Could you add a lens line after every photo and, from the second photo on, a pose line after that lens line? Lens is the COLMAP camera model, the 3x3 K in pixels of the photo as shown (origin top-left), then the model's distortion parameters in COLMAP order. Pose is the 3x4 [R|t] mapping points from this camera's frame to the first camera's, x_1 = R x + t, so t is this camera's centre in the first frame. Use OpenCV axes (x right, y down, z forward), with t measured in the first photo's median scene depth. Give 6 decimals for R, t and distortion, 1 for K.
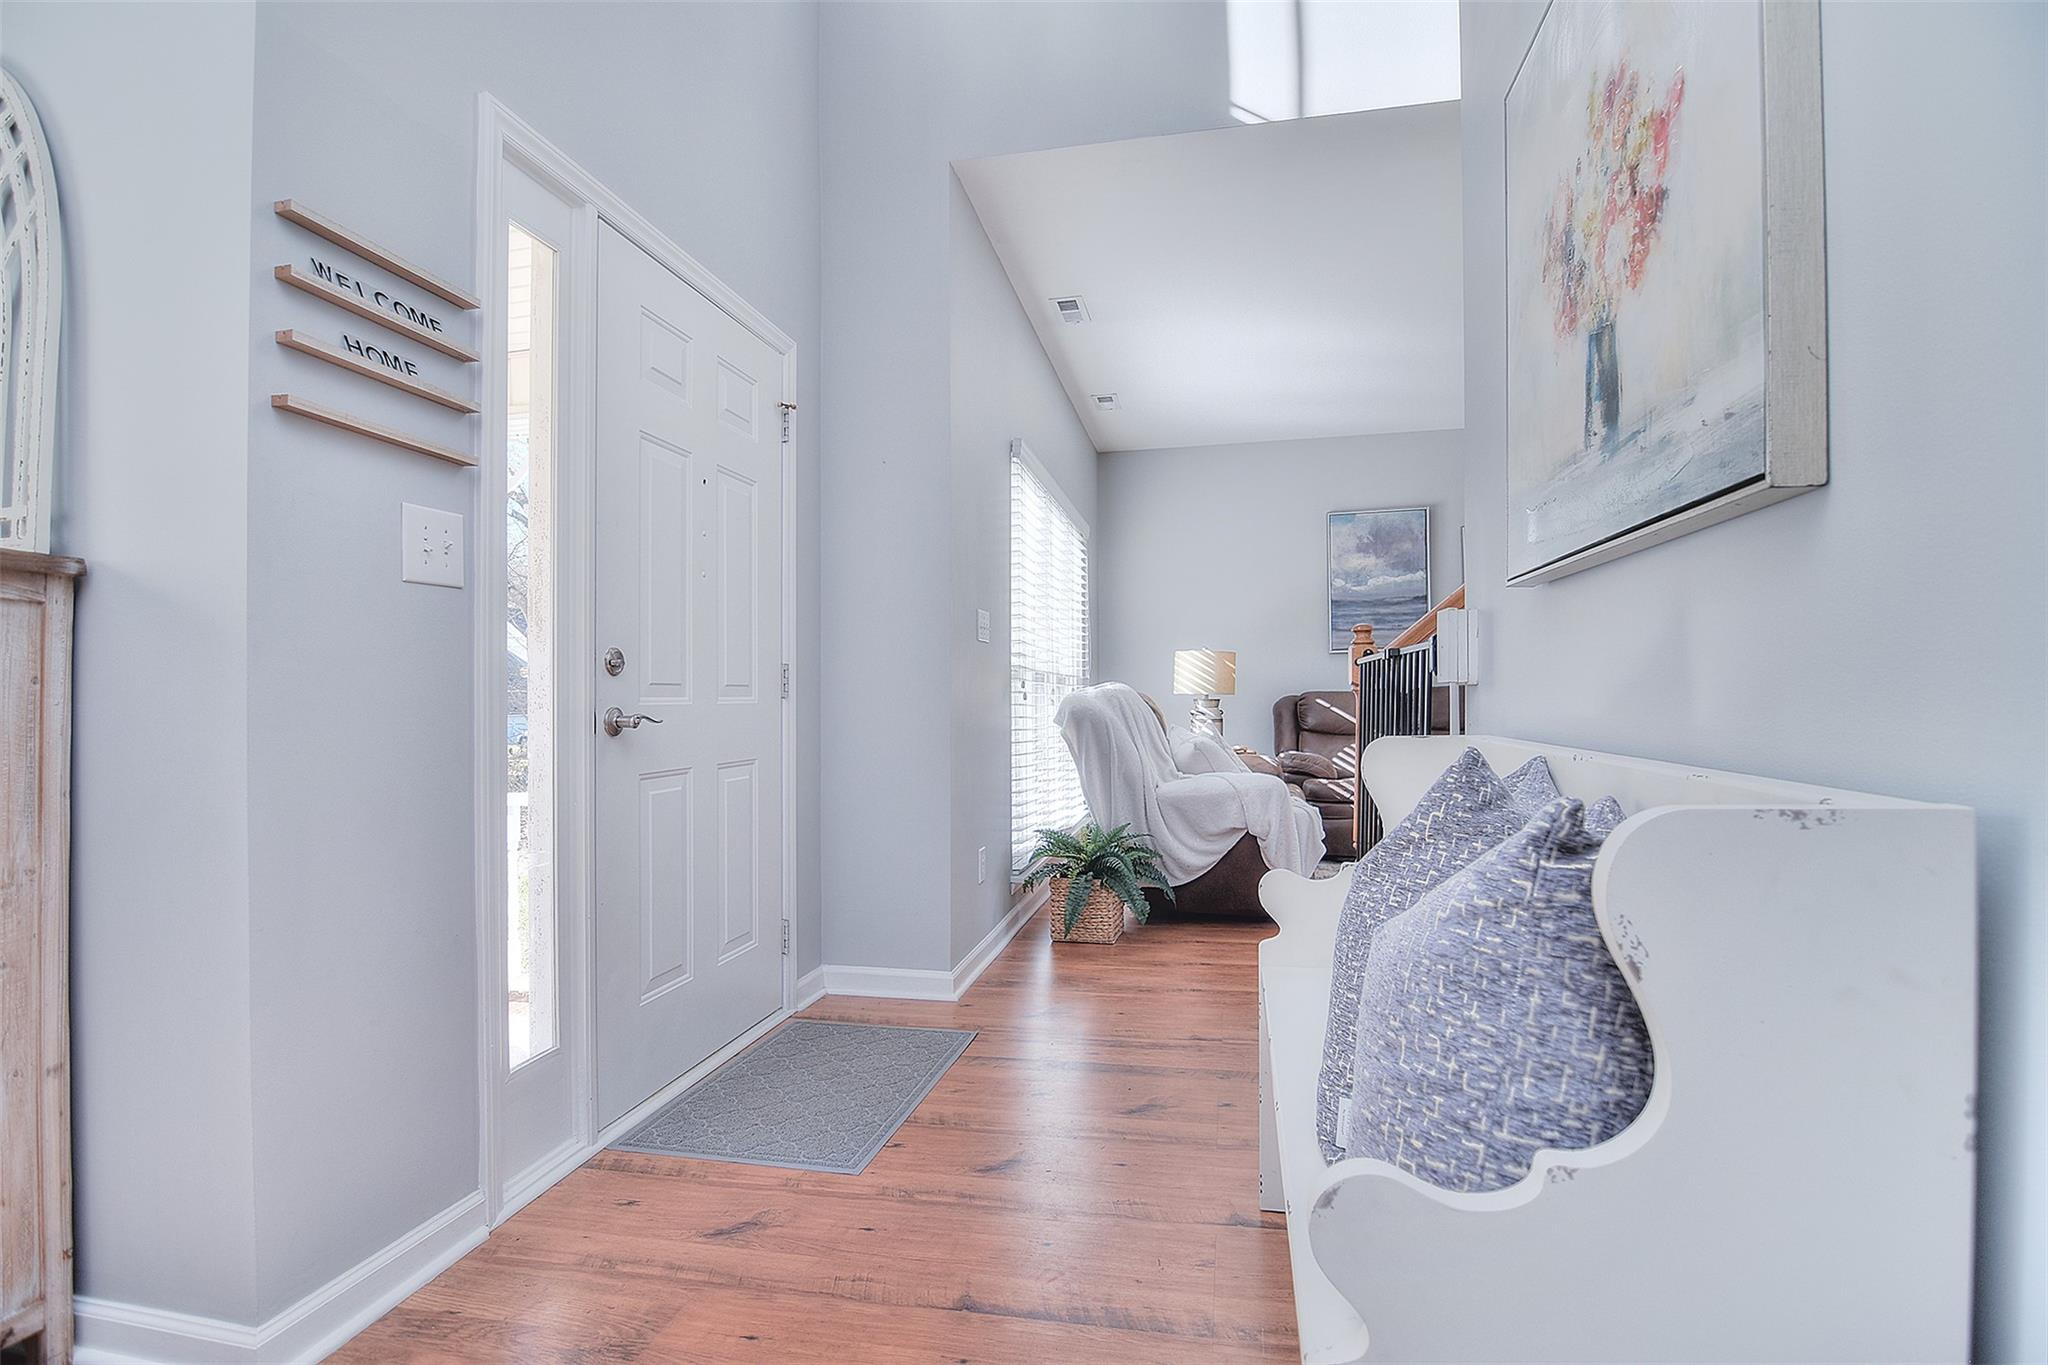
lens RADIAL K [[922.9, 0, 1026.2], [0, 922.9, 739.4], [0, 0, 1]] dist [-0.000389, -0.011623]
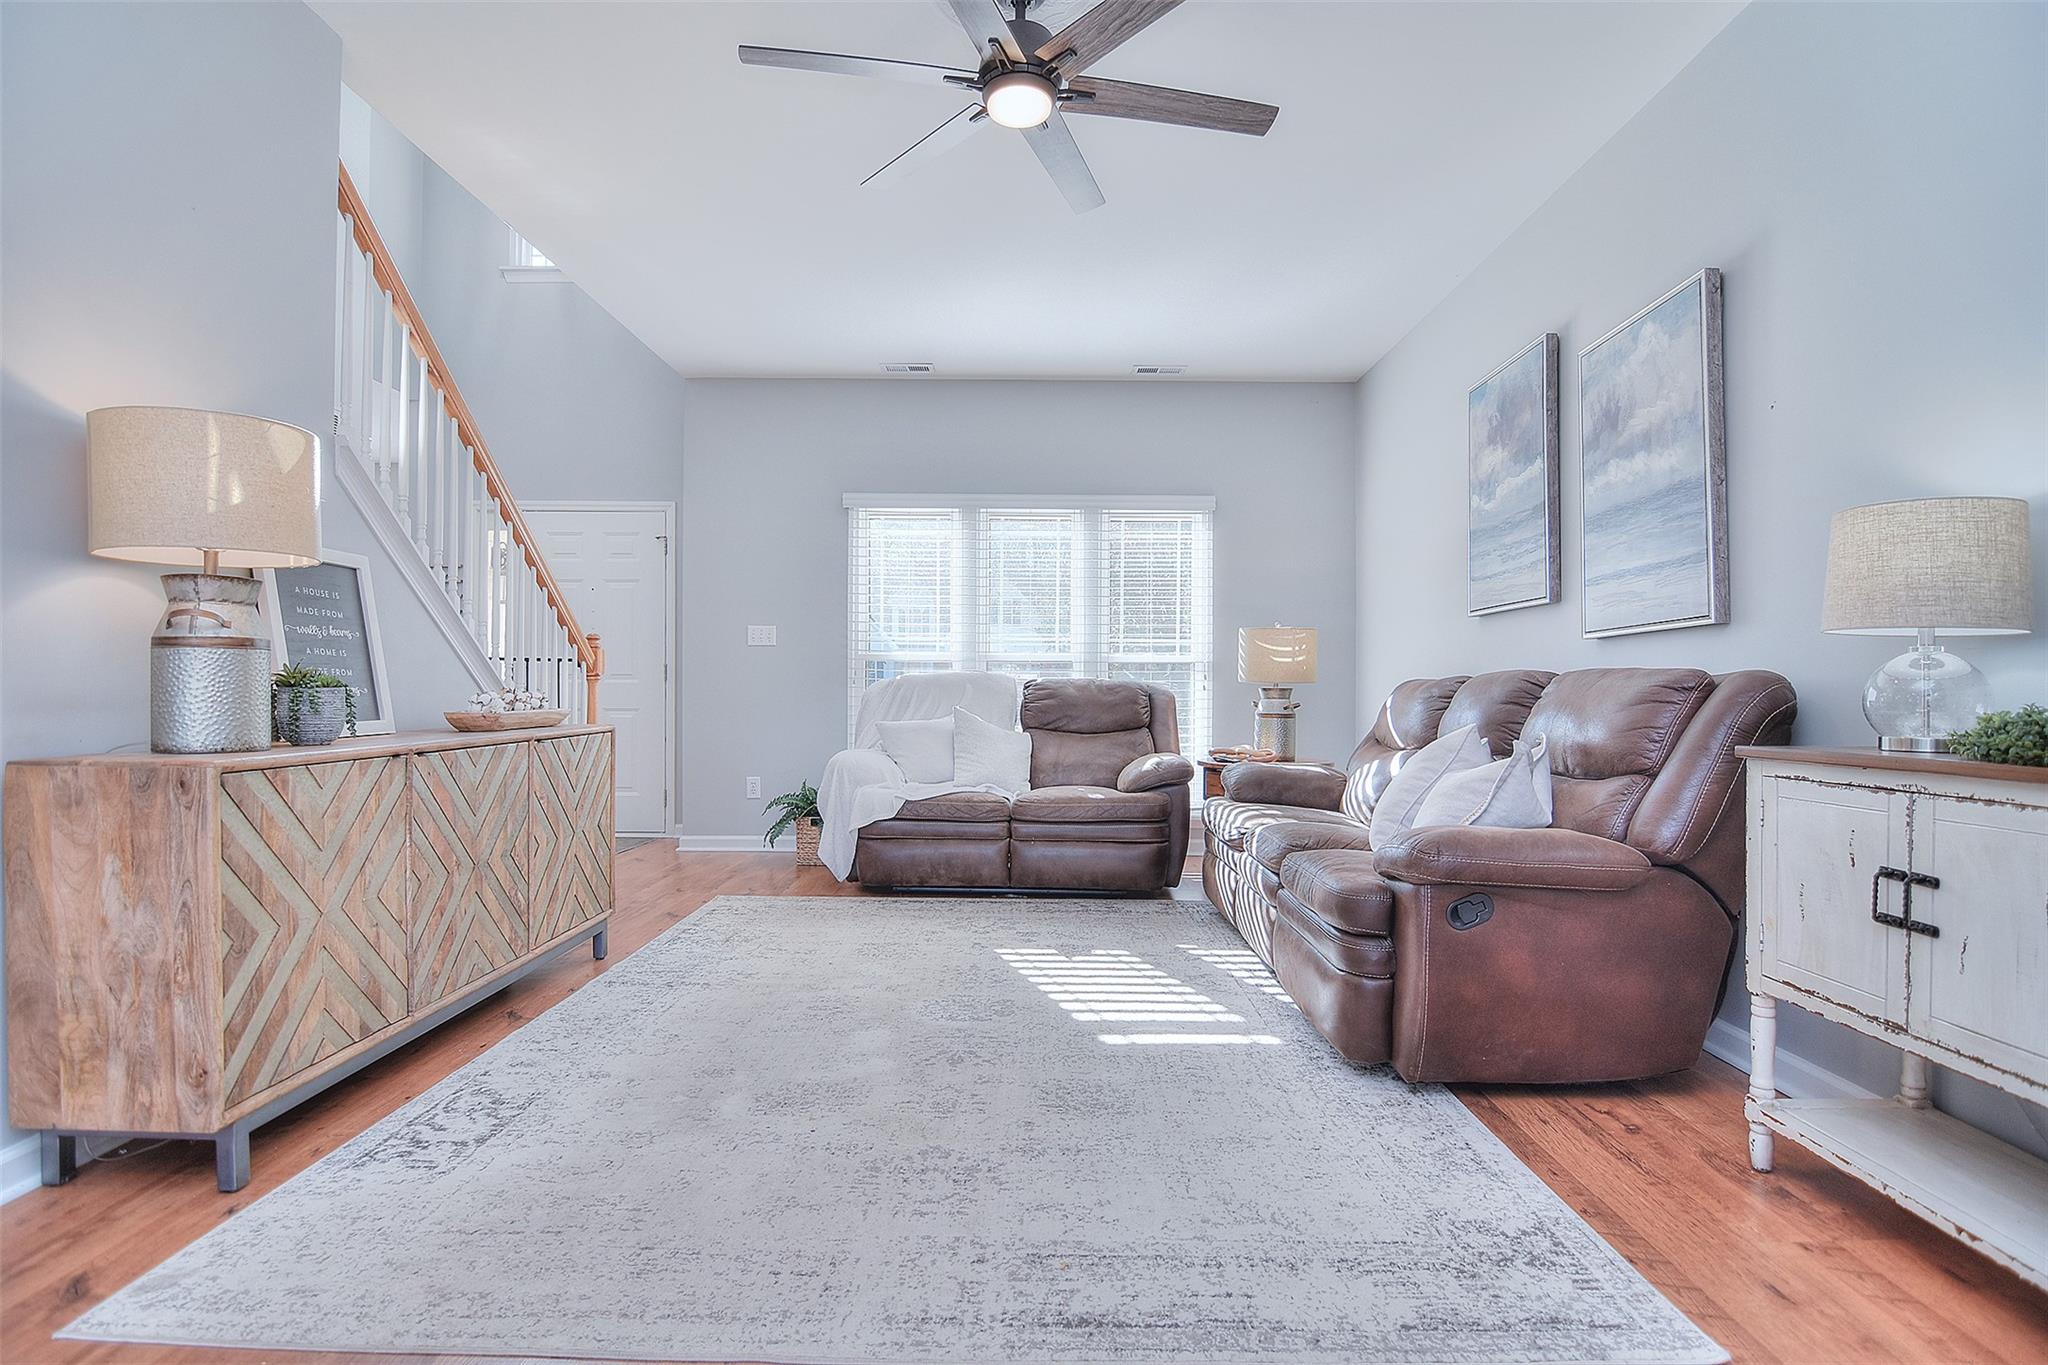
lens RADIAL K [[985.1, 0, 1030.3], [0, 985.1, 682.8], [0, 0, 1]] dist [0.000137, -0.016190]
pose [[0.200890, 0.014282, -0.979510, 0.927909], [-0.052646, 0.998606, 0.003763, -0.038115], [0.978198, 0.050812, 0.201362, 0.598255]]
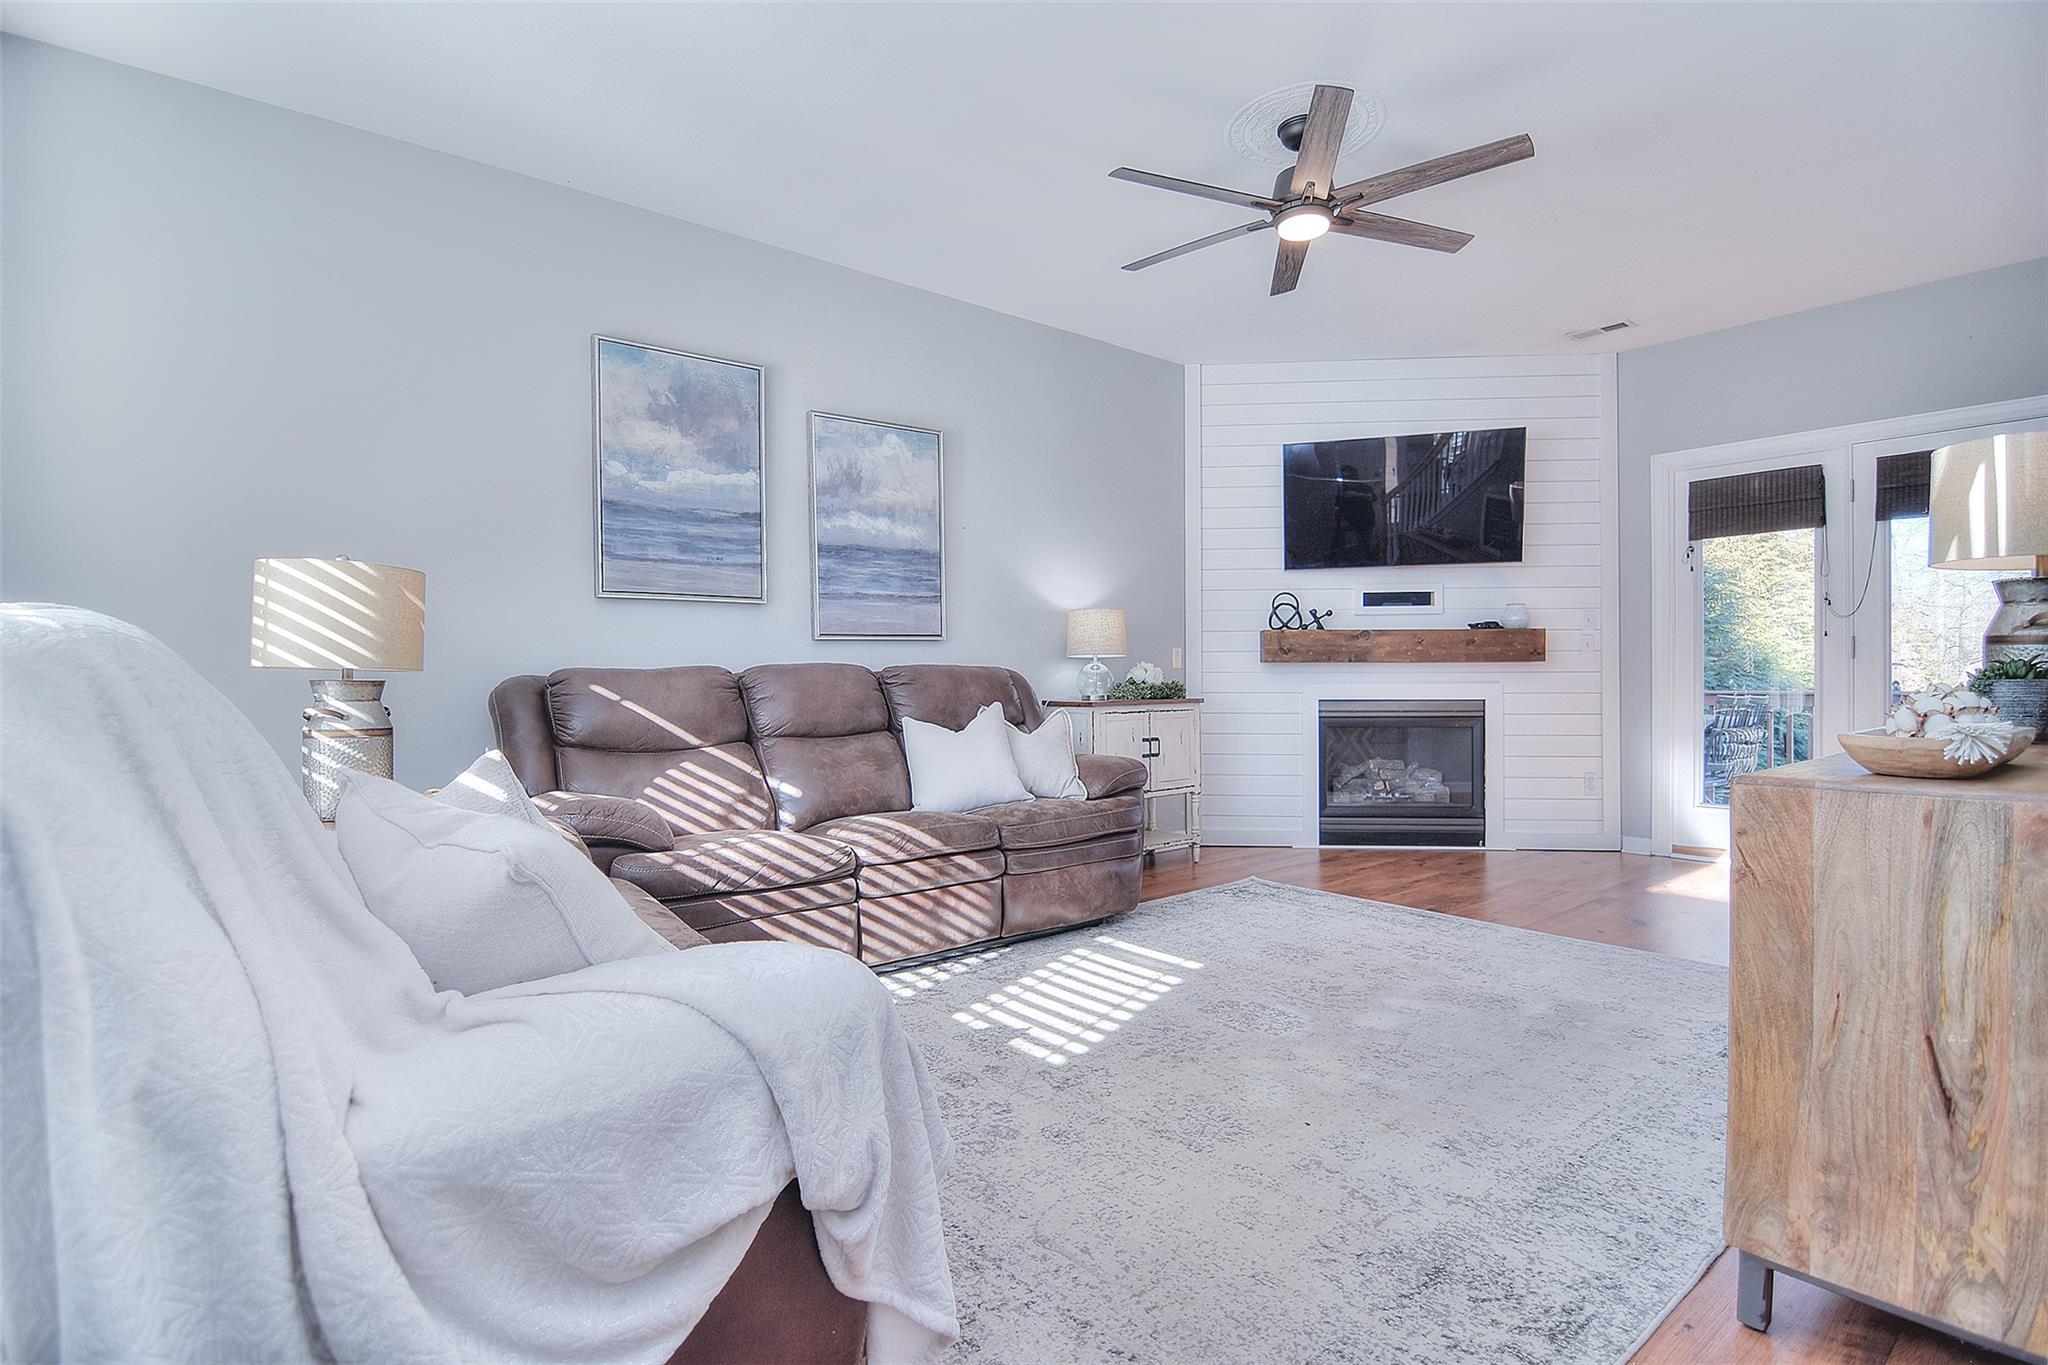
lens RADIAL K [[985.1, 0, 1030.3], [0, 985.1, 682.8], [0, 0, 1]] dist [0.000137, -0.016190]
pose [[0.621836, 0.010509, 0.783077, 0.040464], [0.026495, 0.999055, -0.034447, -0.018428], [-0.782699, 0.042168, 0.620970, 0.464469]]
